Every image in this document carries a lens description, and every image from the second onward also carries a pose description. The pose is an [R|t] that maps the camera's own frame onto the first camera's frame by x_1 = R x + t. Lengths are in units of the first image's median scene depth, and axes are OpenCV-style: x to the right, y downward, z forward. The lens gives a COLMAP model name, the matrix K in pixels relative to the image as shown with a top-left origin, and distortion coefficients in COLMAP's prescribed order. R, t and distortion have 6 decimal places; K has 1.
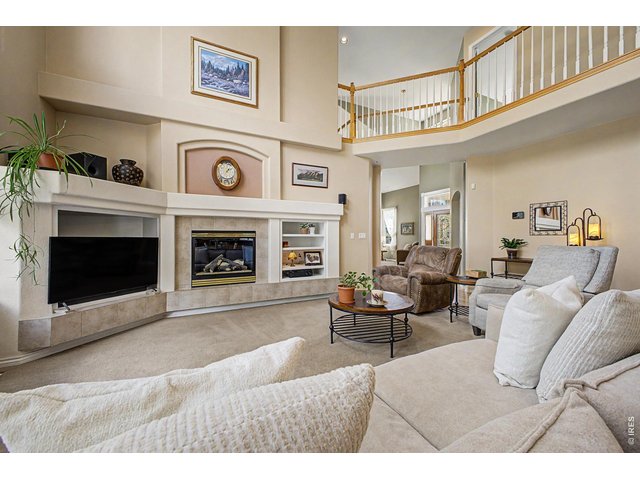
lens RADIAL K [[252.3, 0, 321.2], [0, 252.3, 238.6], [0, 0, 1]] dist [0.000023, -0.000106]
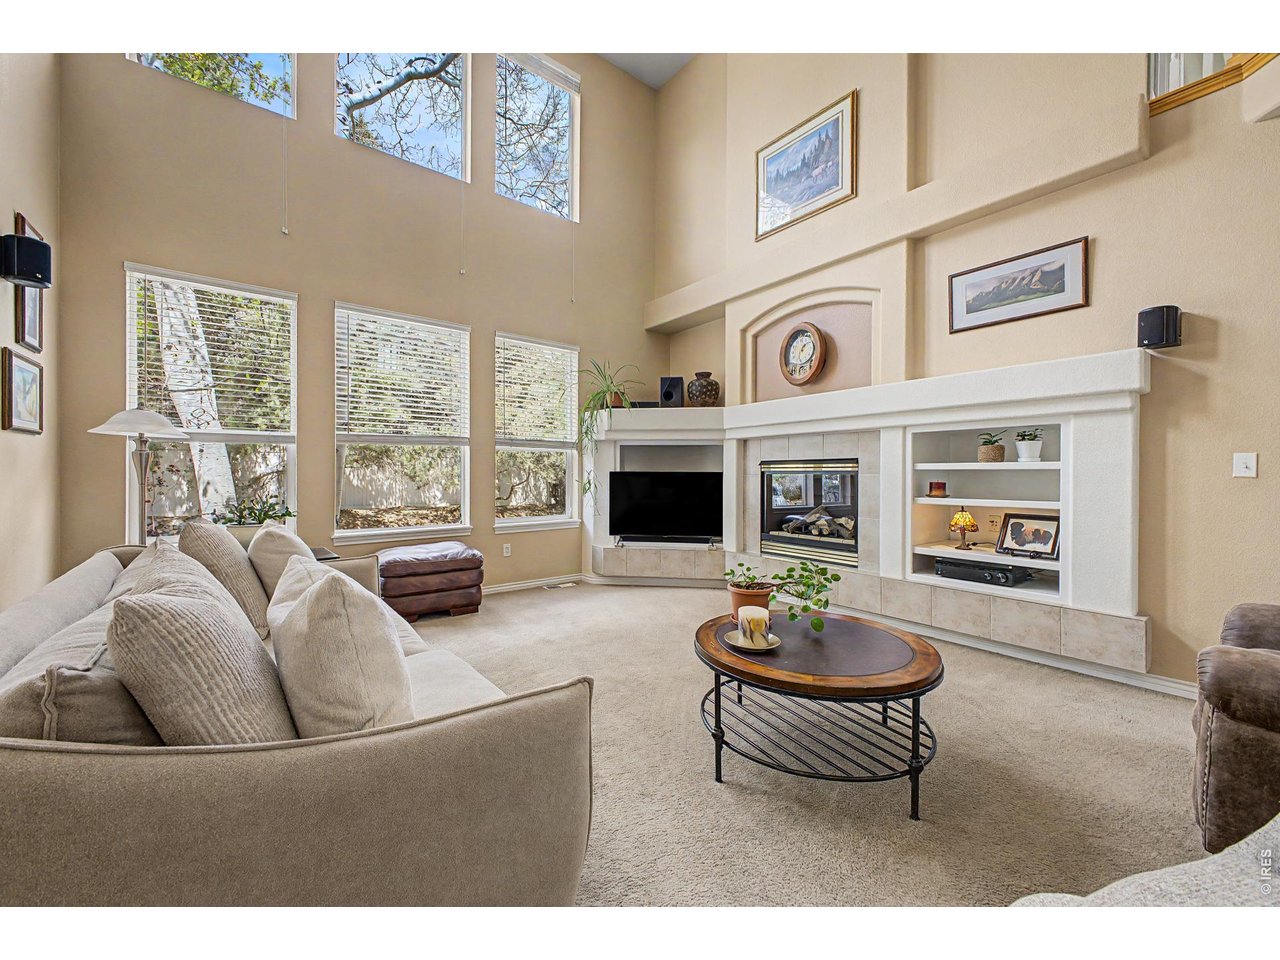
lens RADIAL K [[508.5, 0, 639.1], [0, 508.5, 477.4], [0, 0, 1]] dist [0.001751, -0.000111]
pose [[0.183309, 0.006584, -0.983033, 0.589319], [-0.008859, 0.999948, 0.005045, 0.003825], [0.983015, 0.007784, 0.183358, 0.422024]]
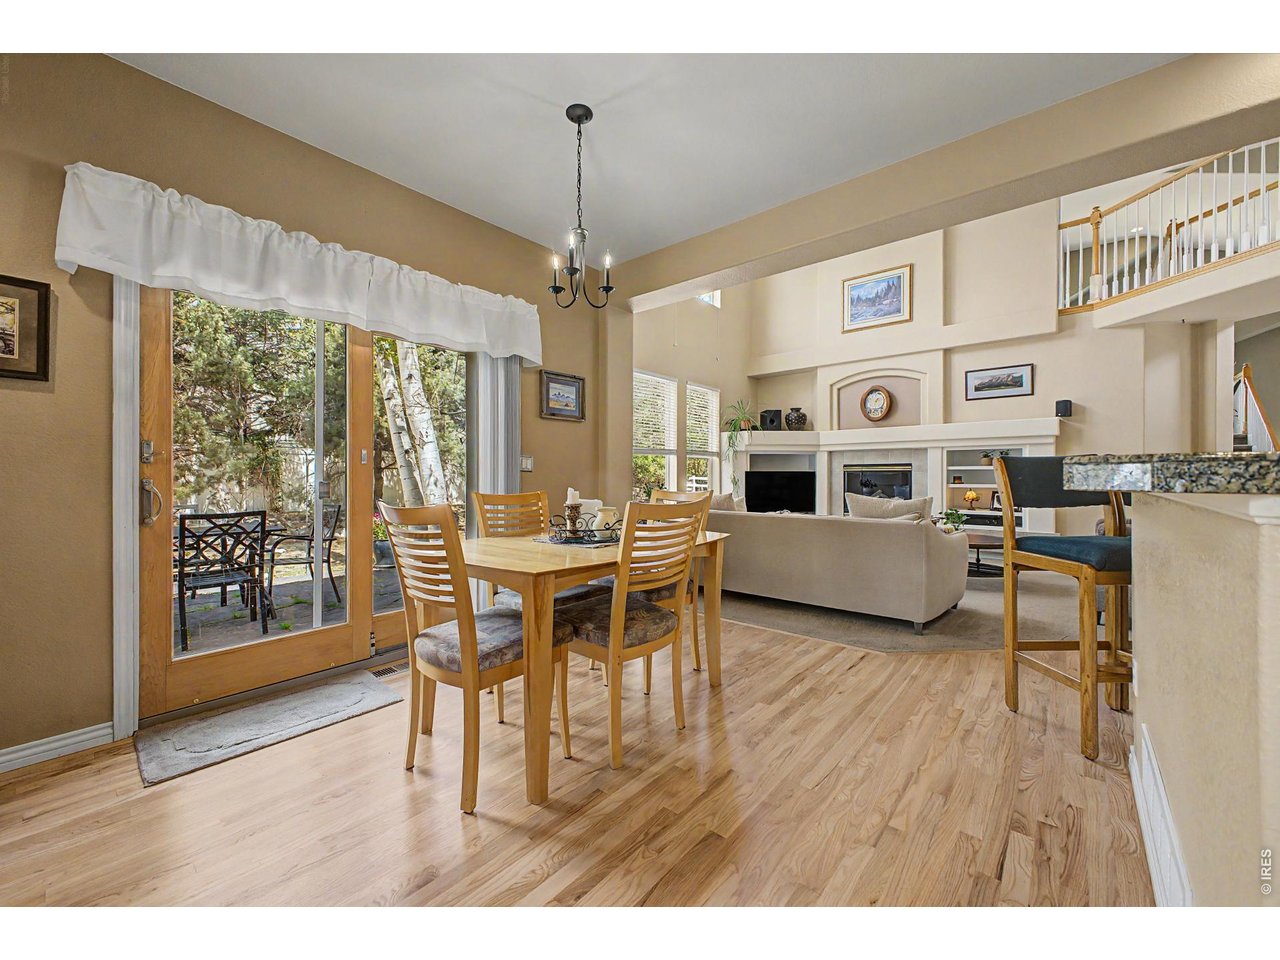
lens RADIAL K [[508.5, 0, 639.1], [0, 508.5, 477.4], [0, 0, 1]] dist [0.001751, -0.000111]
pose [[0.387614, 0.002894, -0.921817, 0.959786], [-0.003601, 0.999992, 0.001625, 0.016995], [0.921815, 0.002690, 0.387621, -0.513701]]
